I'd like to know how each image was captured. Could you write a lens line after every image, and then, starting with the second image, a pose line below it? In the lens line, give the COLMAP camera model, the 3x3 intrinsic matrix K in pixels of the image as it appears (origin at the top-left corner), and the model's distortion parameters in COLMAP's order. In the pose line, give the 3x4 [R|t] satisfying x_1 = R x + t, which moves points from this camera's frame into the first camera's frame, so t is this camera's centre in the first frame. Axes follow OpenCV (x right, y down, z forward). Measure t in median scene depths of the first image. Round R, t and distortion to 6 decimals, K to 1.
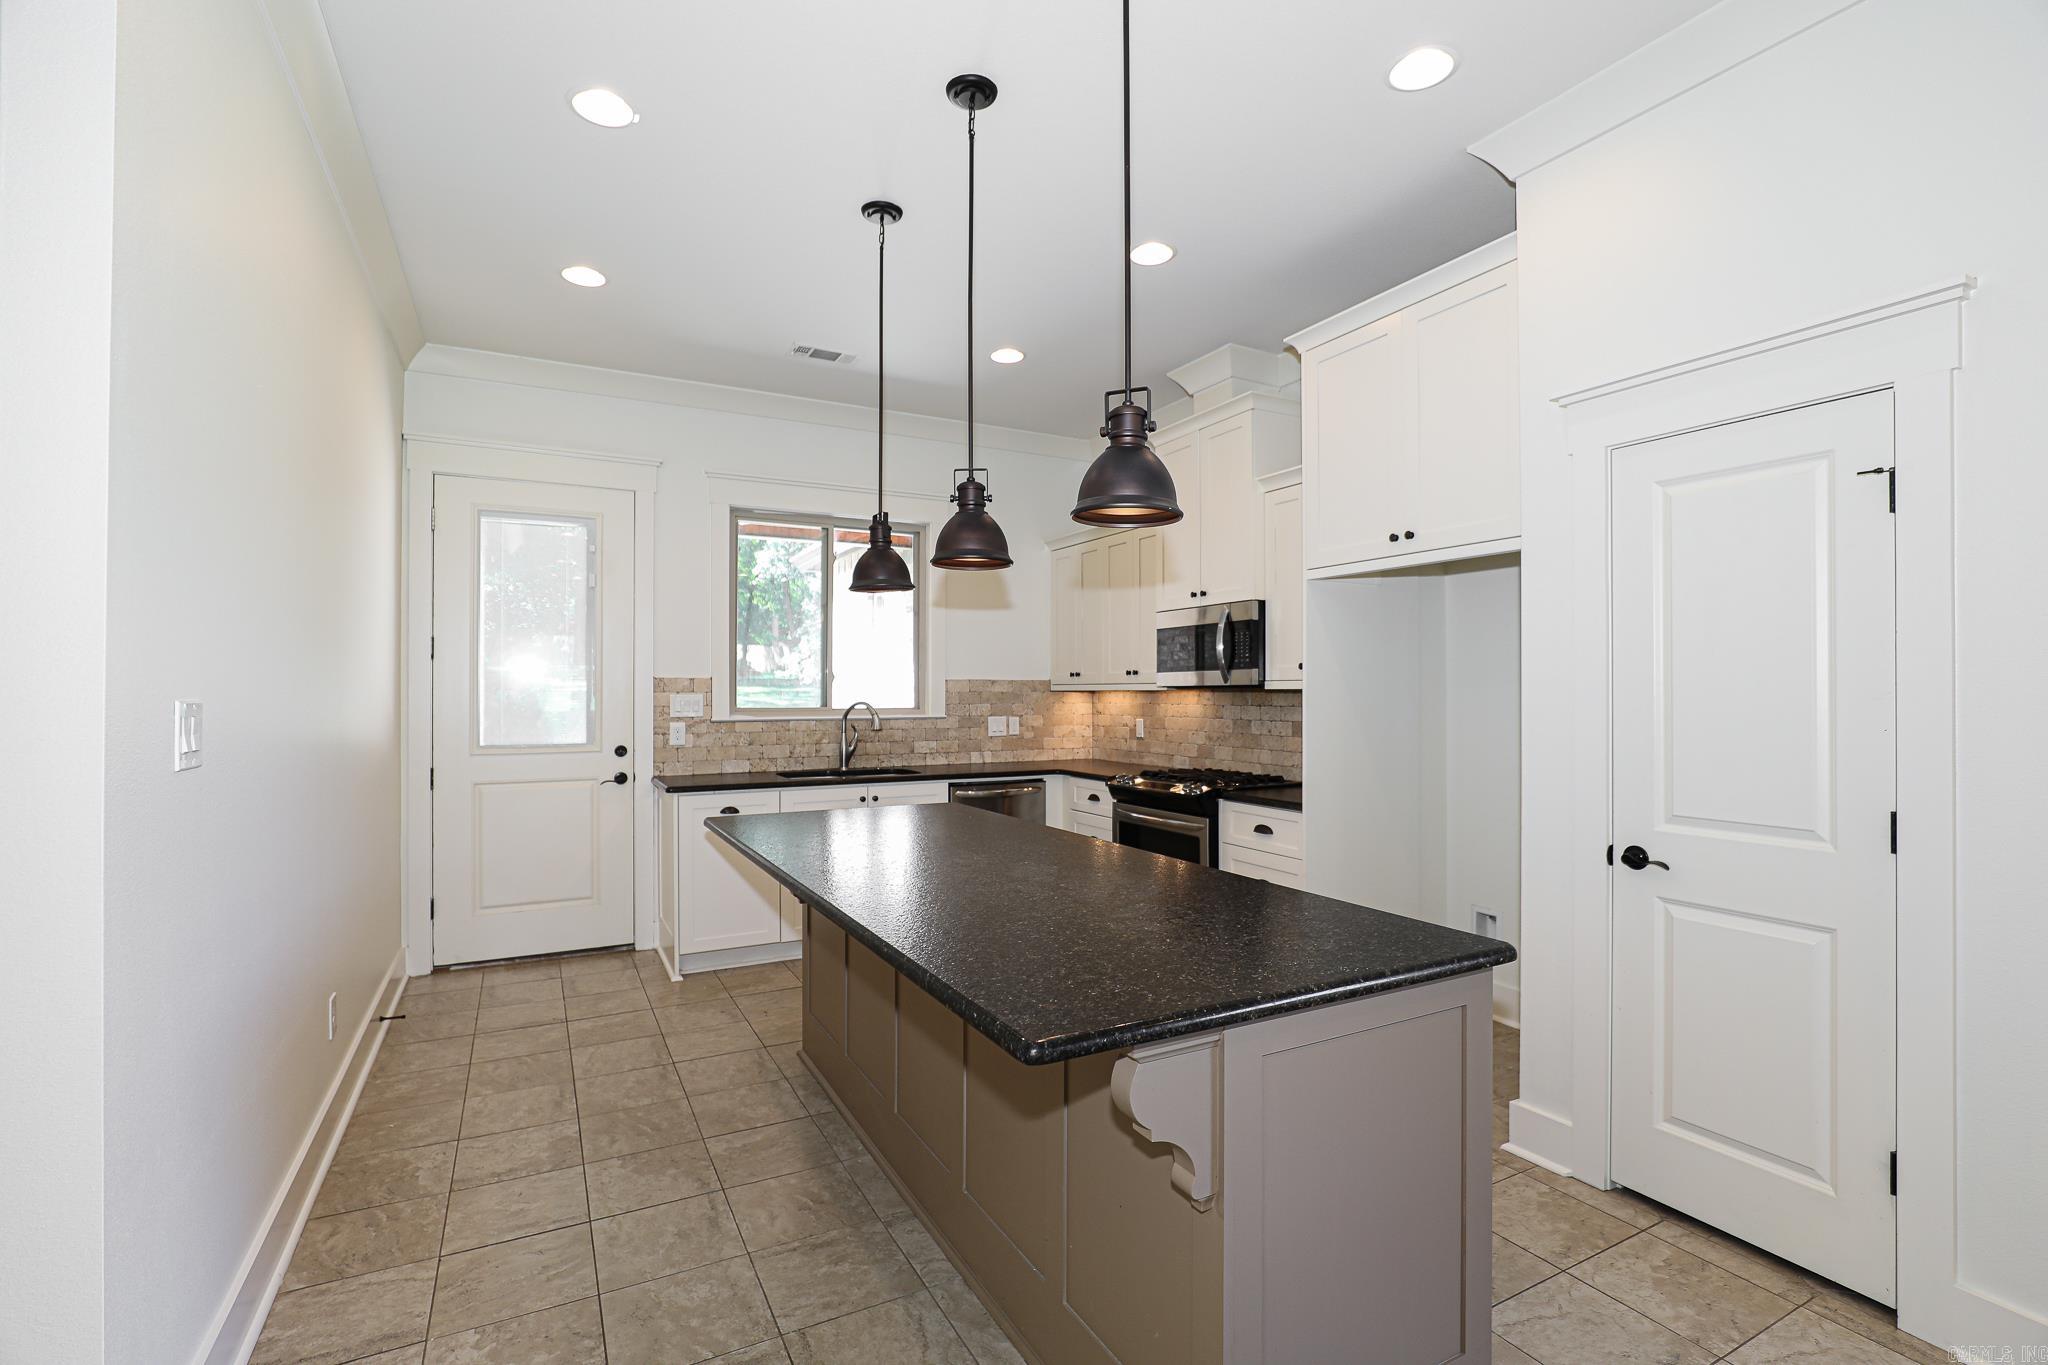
lens RADIAL K [[940.0, 0, 1021.0], [0, 940.0, 691.5], [0, 0, 1]] dist [-0.012759, 0.000420]
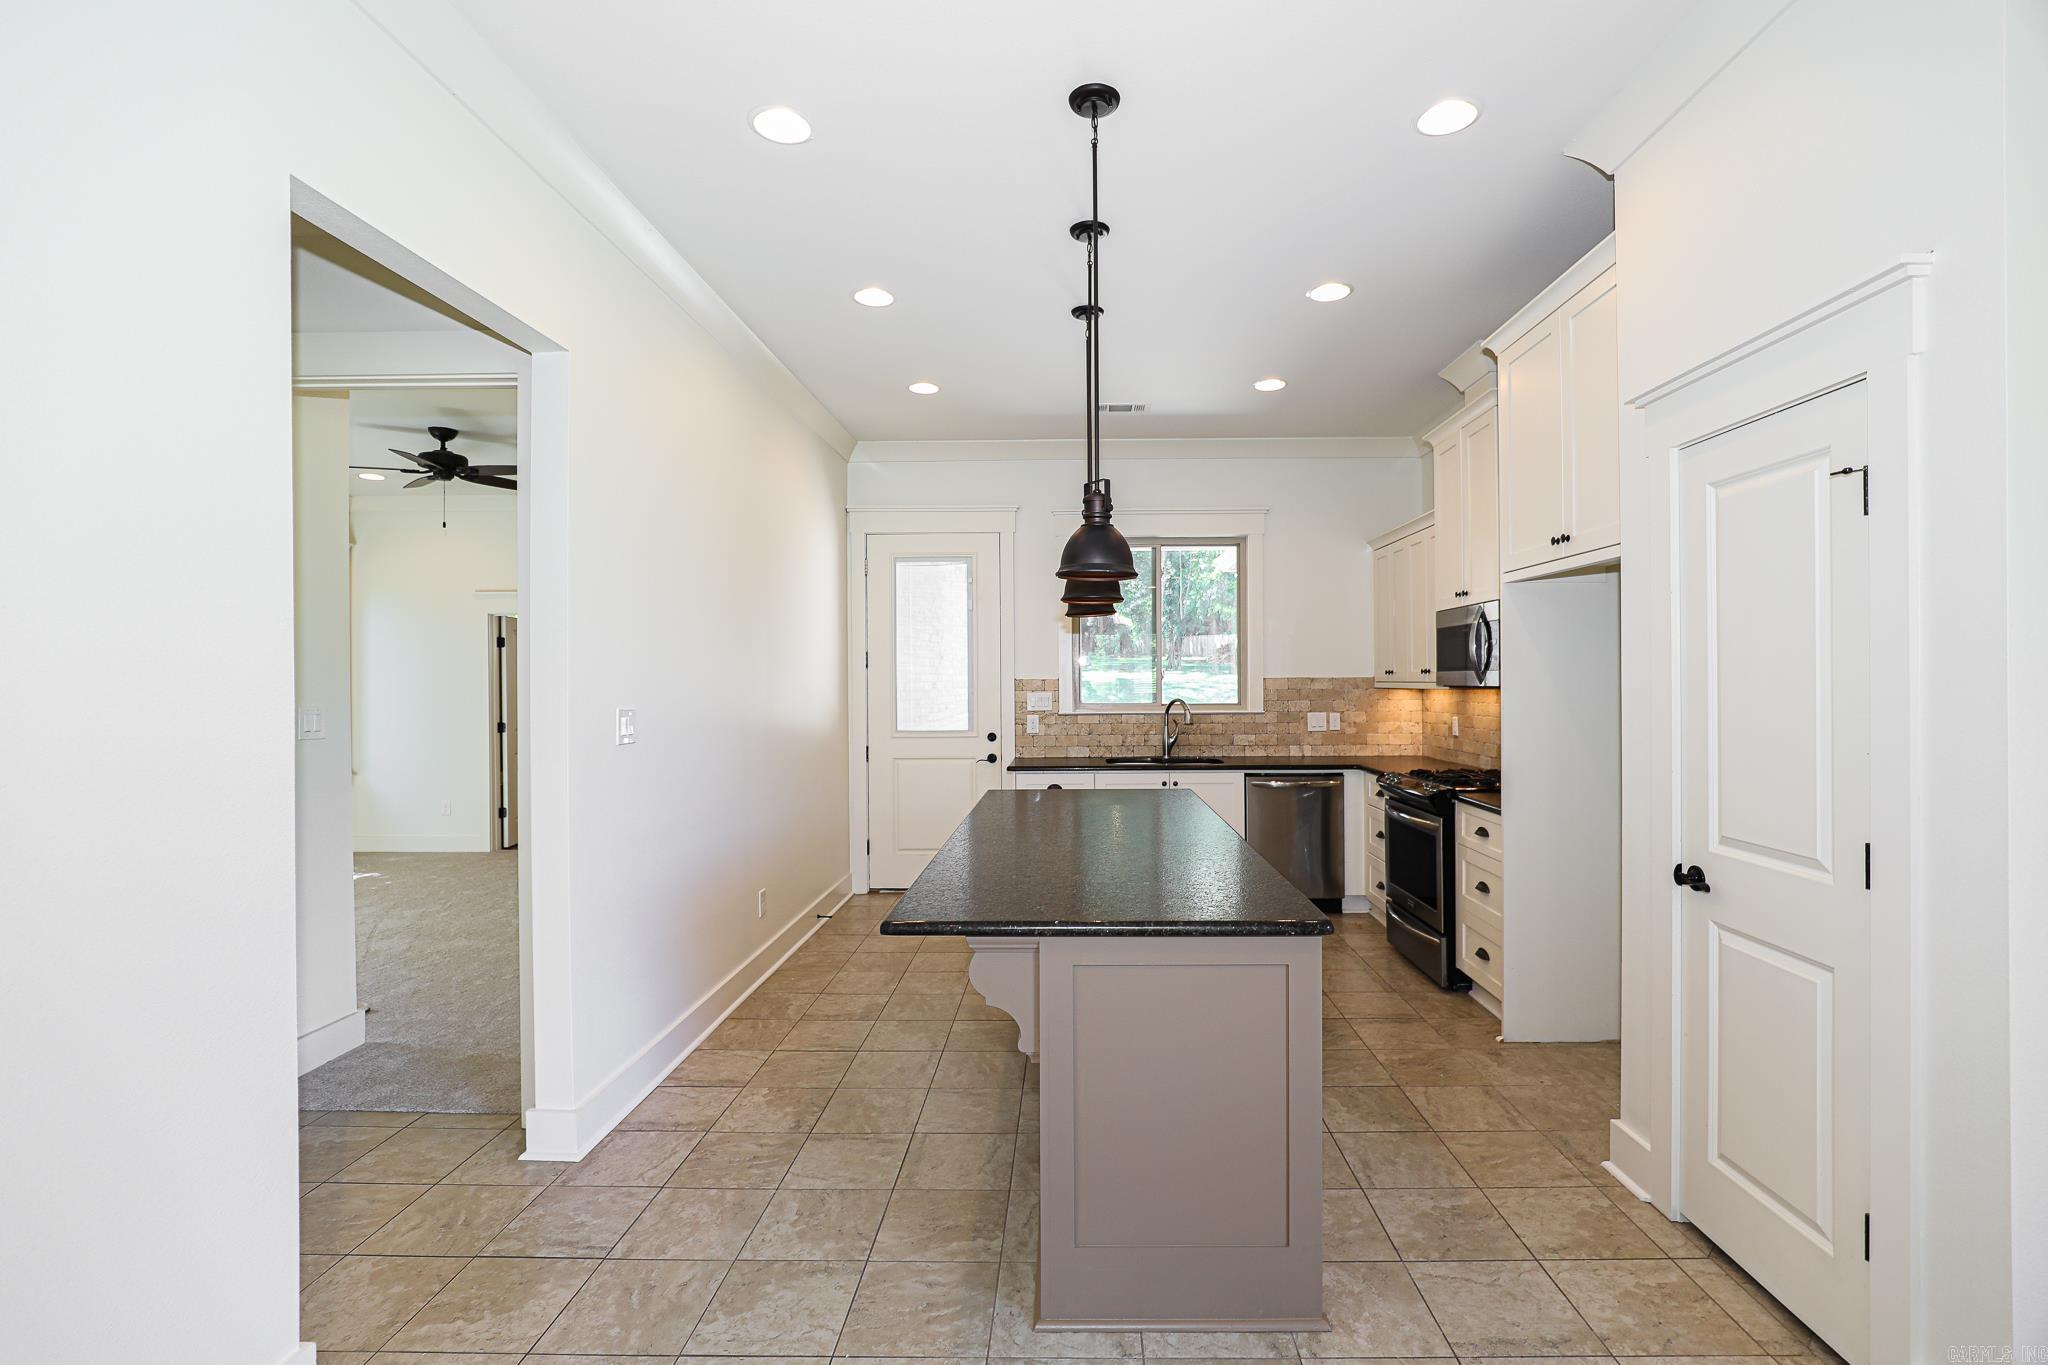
lens RADIAL K [[937.7, 0, 1031.5], [0, 937.7, 688.2], [0, 0, 1]] dist [-0.012275, 0.000042]
pose [[0.864446, -0.001586, -0.502723, 0.259631], [0.007085, 0.999934, 0.009029, -0.014106], [0.502676, -0.011367, 0.864400, -0.075852]]
